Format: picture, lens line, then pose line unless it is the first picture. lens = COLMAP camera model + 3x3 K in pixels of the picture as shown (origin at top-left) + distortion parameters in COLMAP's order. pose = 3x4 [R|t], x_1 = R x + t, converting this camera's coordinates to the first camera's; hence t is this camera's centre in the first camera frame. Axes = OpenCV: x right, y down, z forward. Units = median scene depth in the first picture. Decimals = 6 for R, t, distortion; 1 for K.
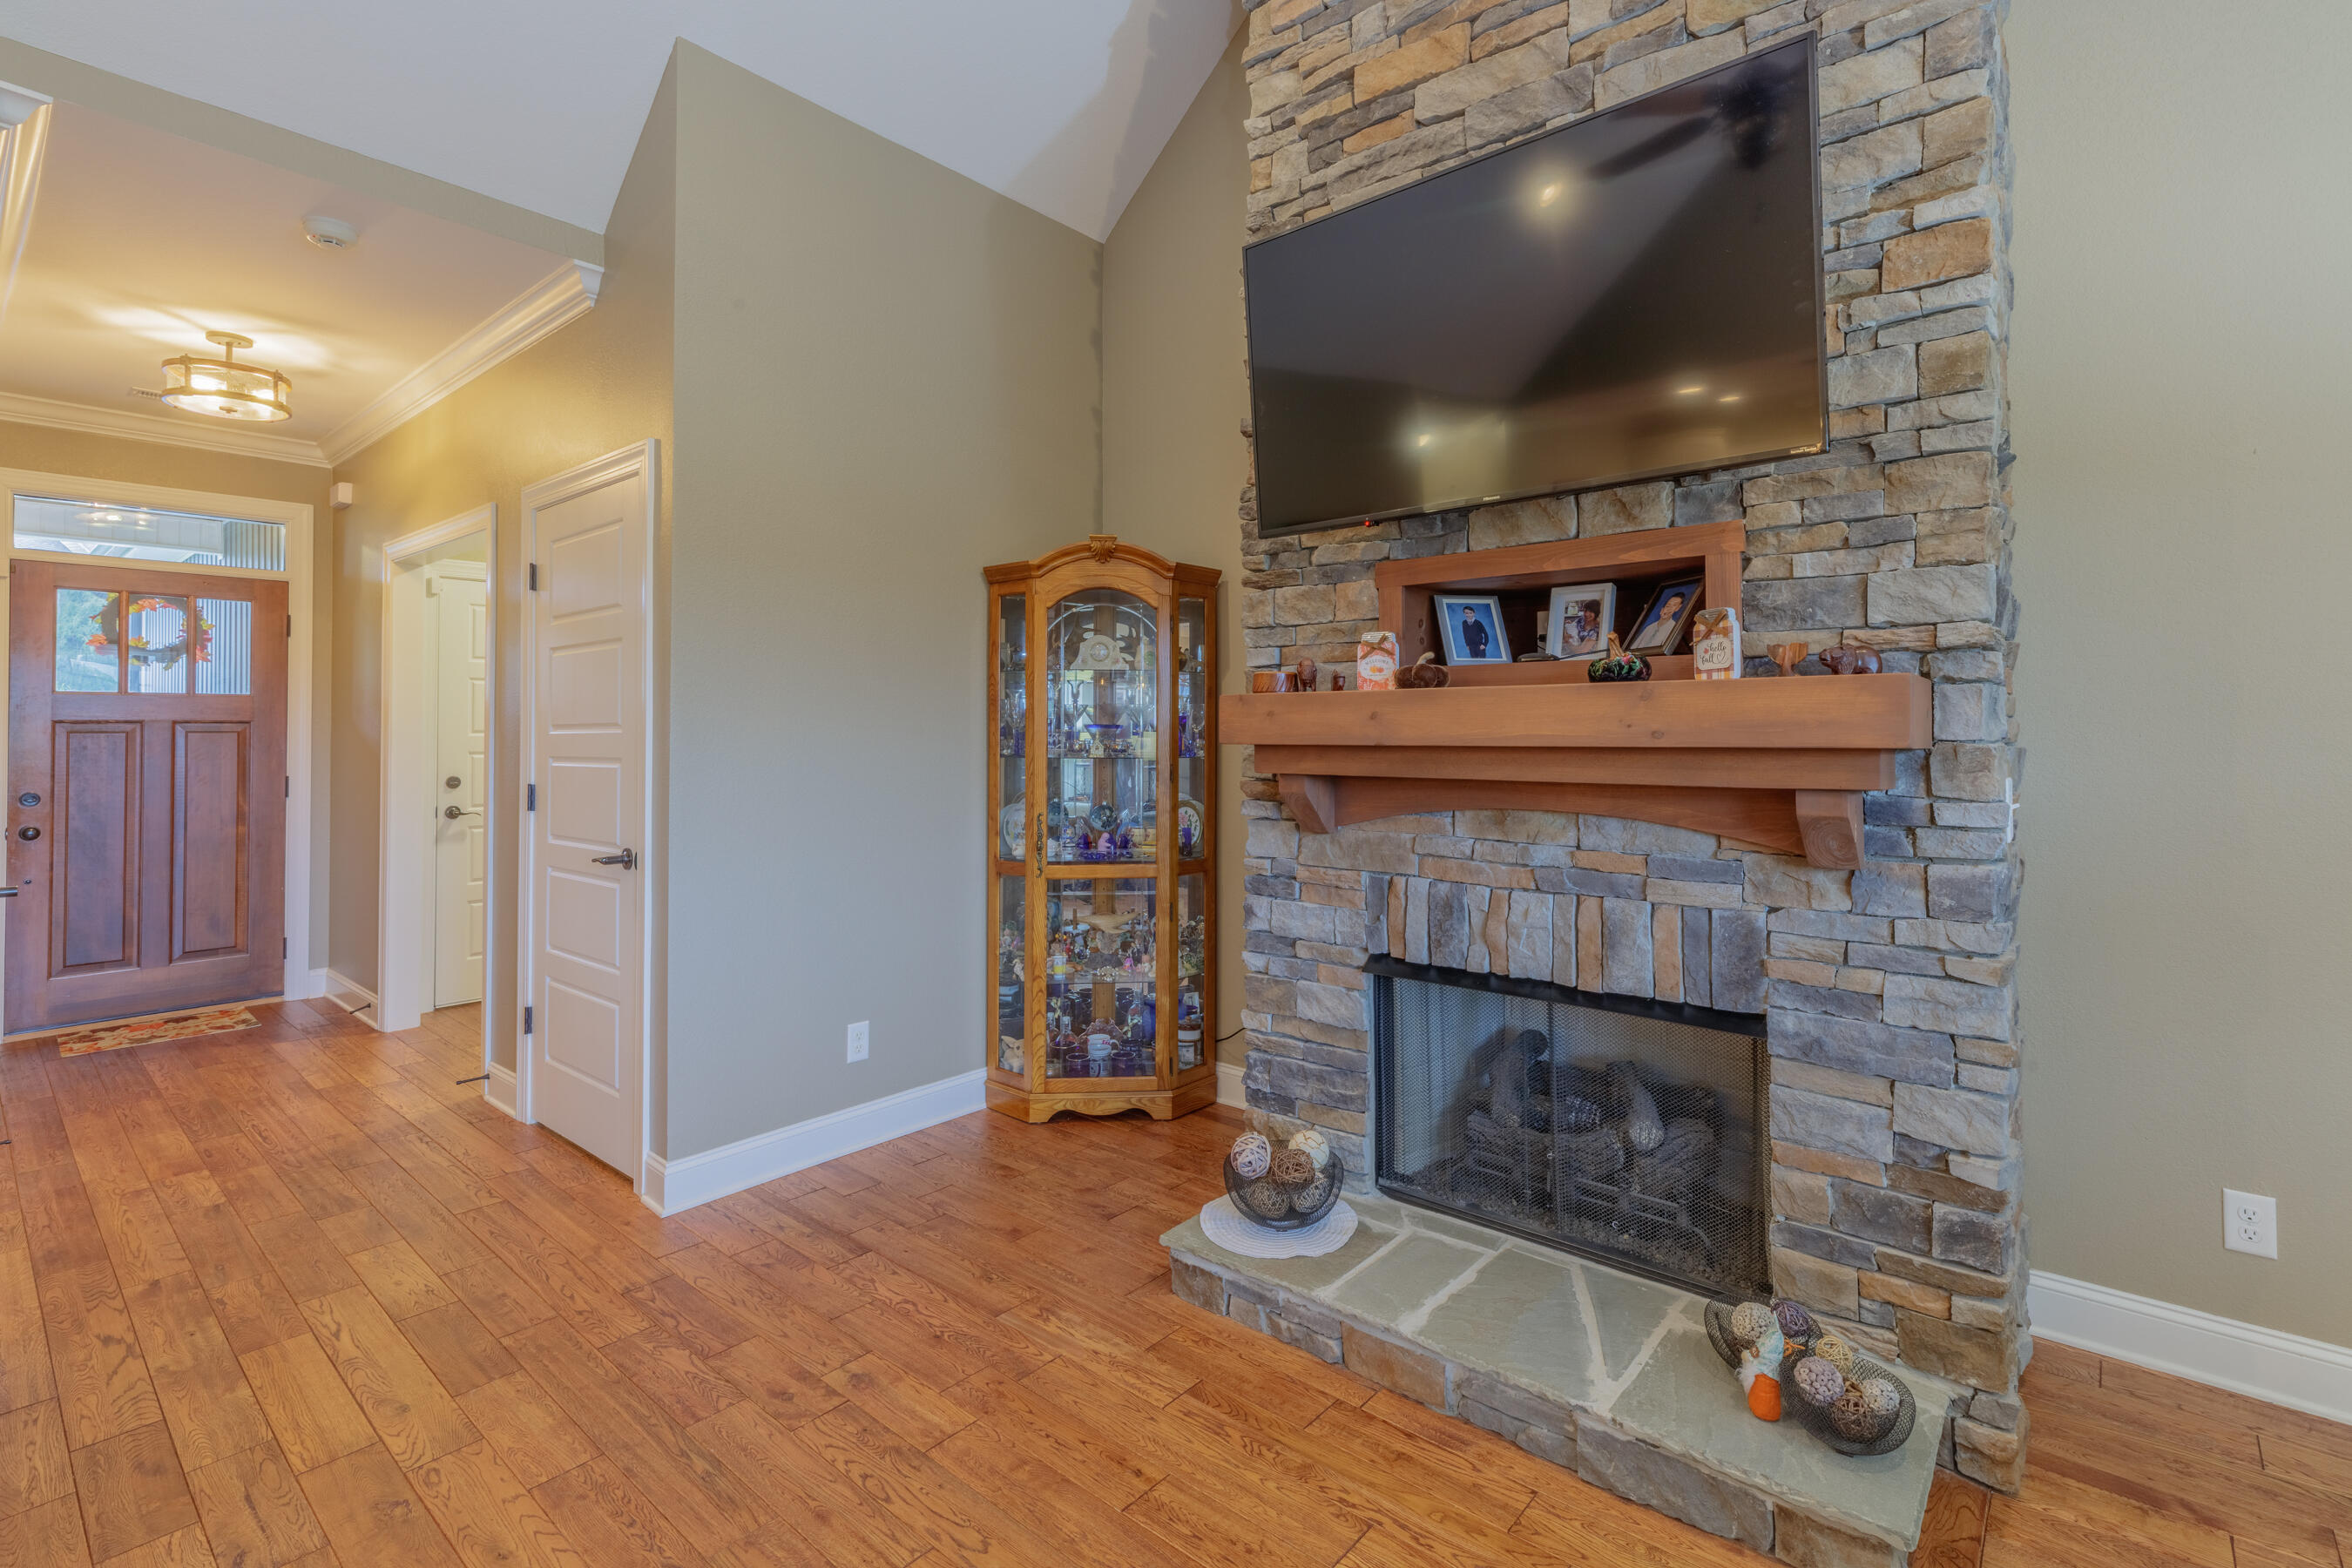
lens RADIAL K [[1081.8, 0, 1173.8], [0, 1081.8, 697.7], [0, 0, 1]] dist [-0.001734, -0.000257]
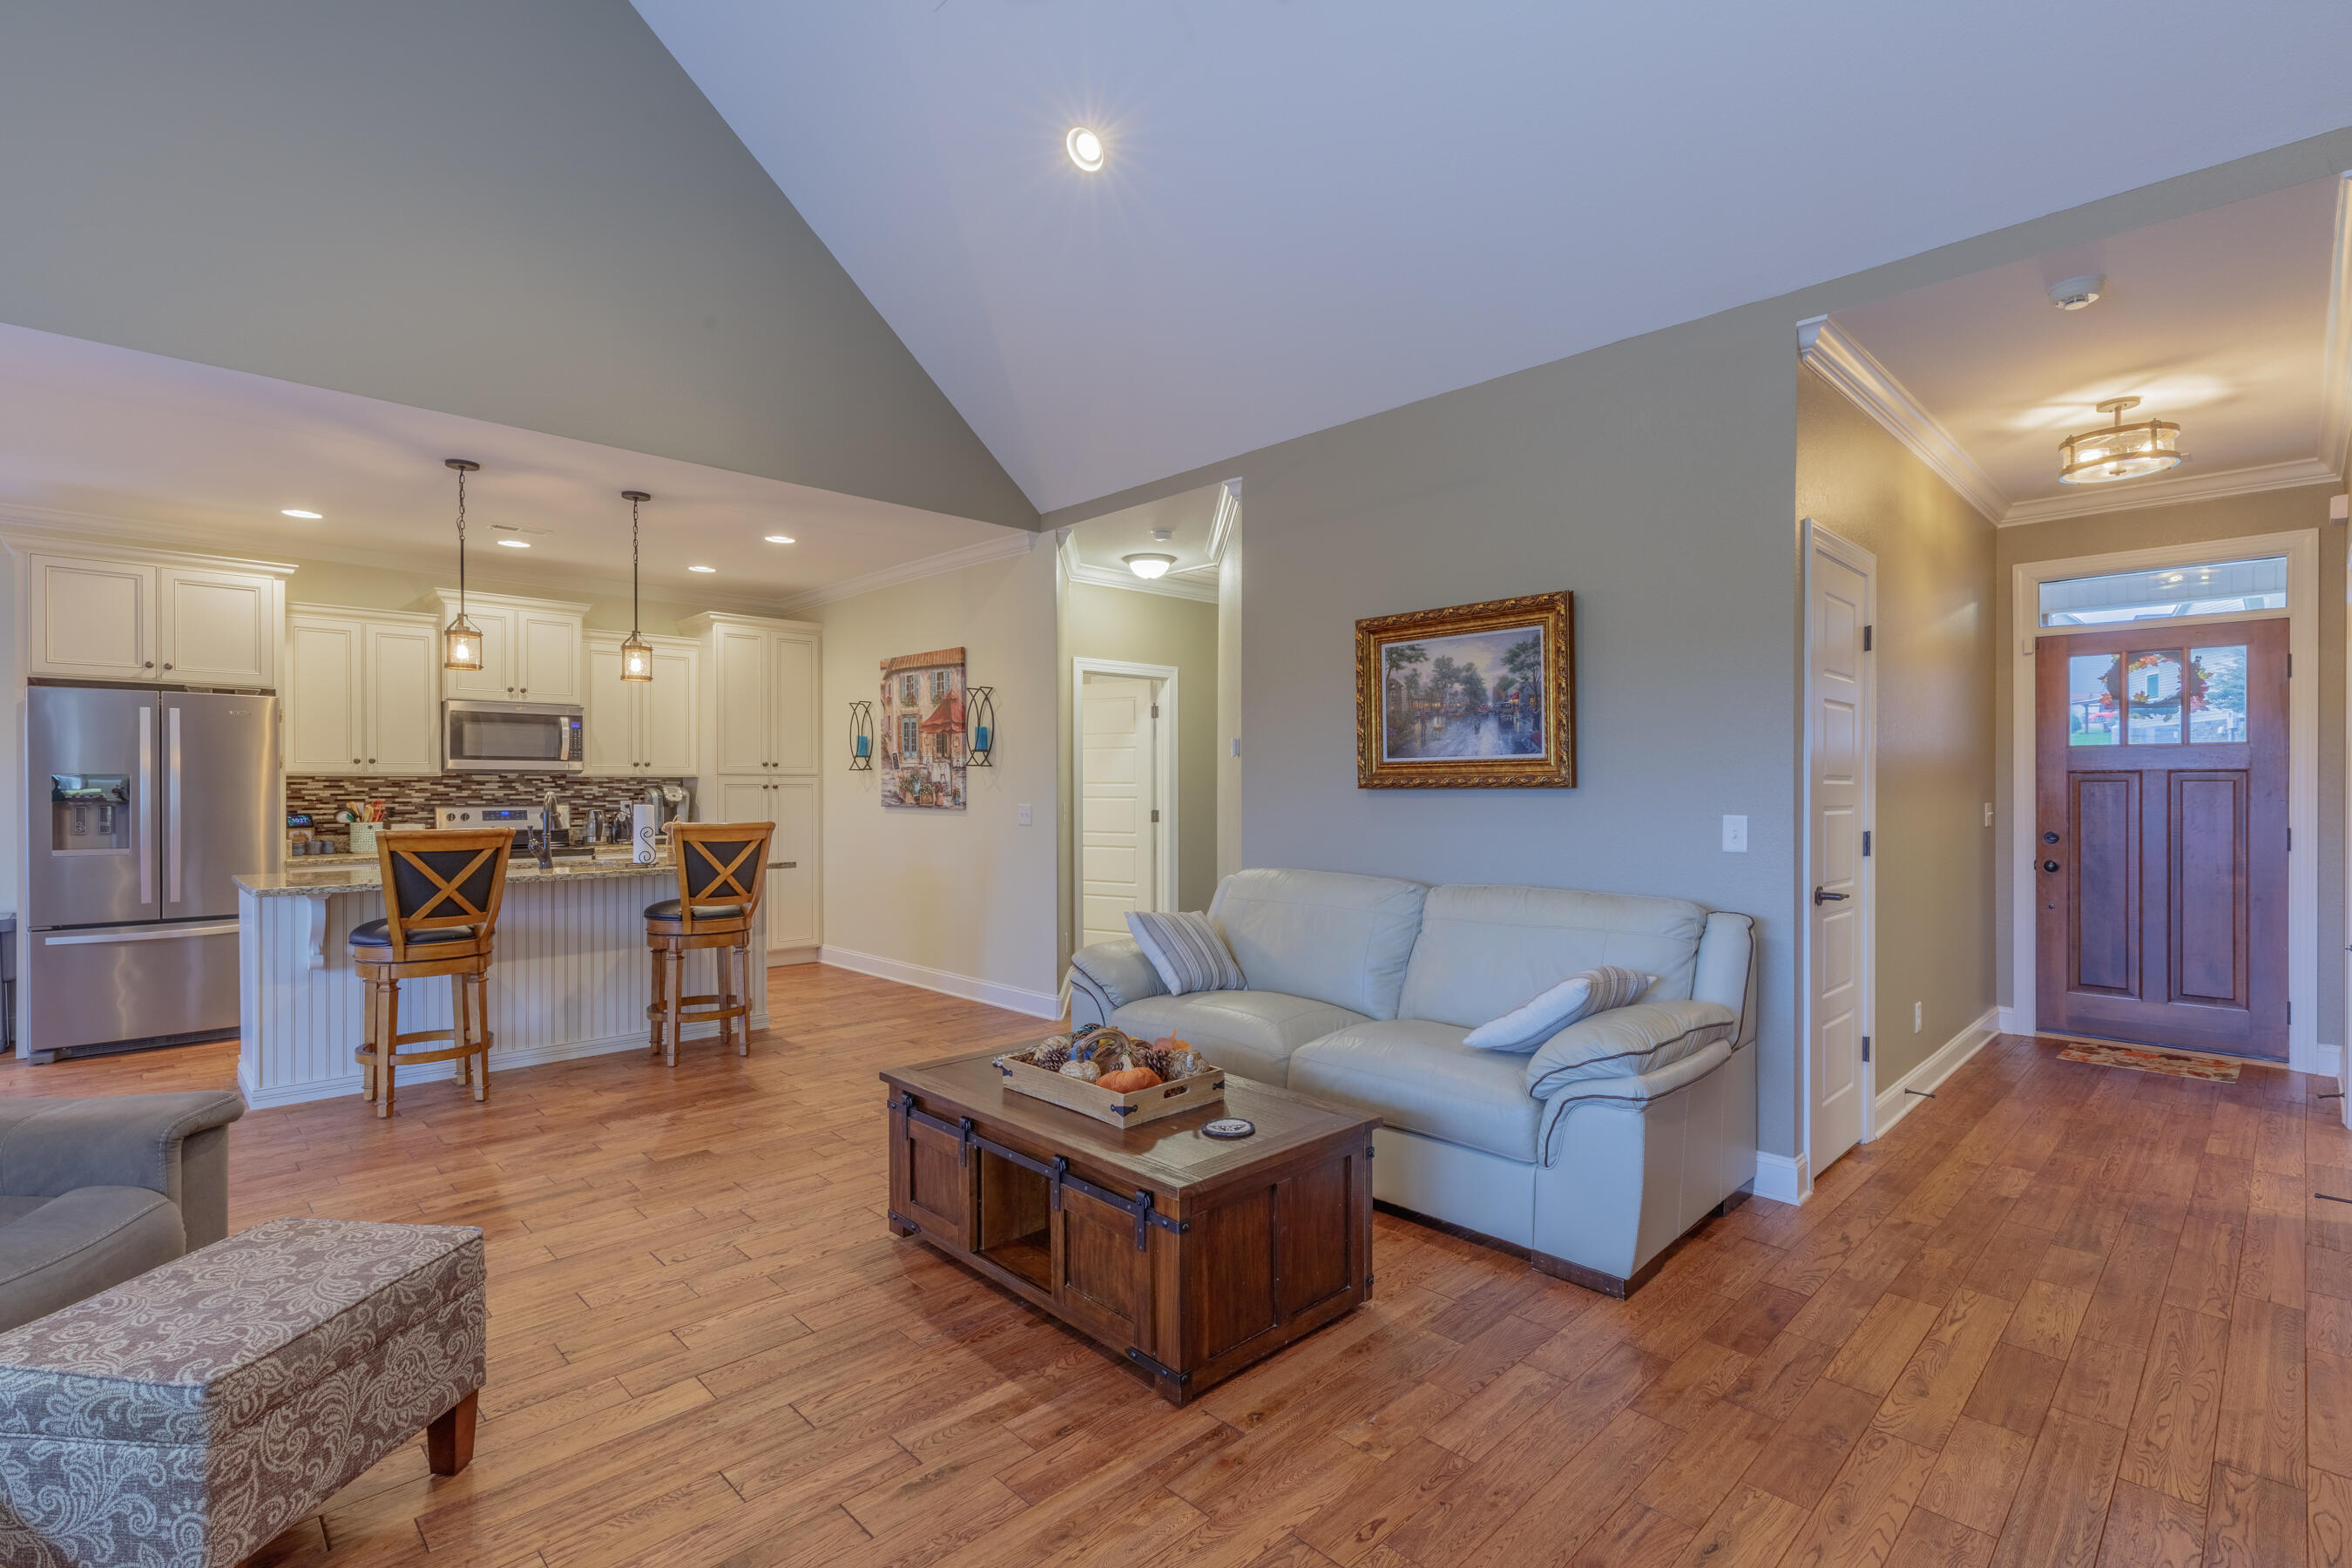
lens RADIAL K [[1045.5, 0, 1182.9], [0, 1045.5, 773.3], [0, 0, 1]] dist [0.002770, 0.001360]
pose [[-0.065838, -0.006549, -0.997809, 0.153509], [0.031911, 0.999453, -0.008665, 0.003217], [0.997320, -0.032412, -0.065593, 0.124494]]
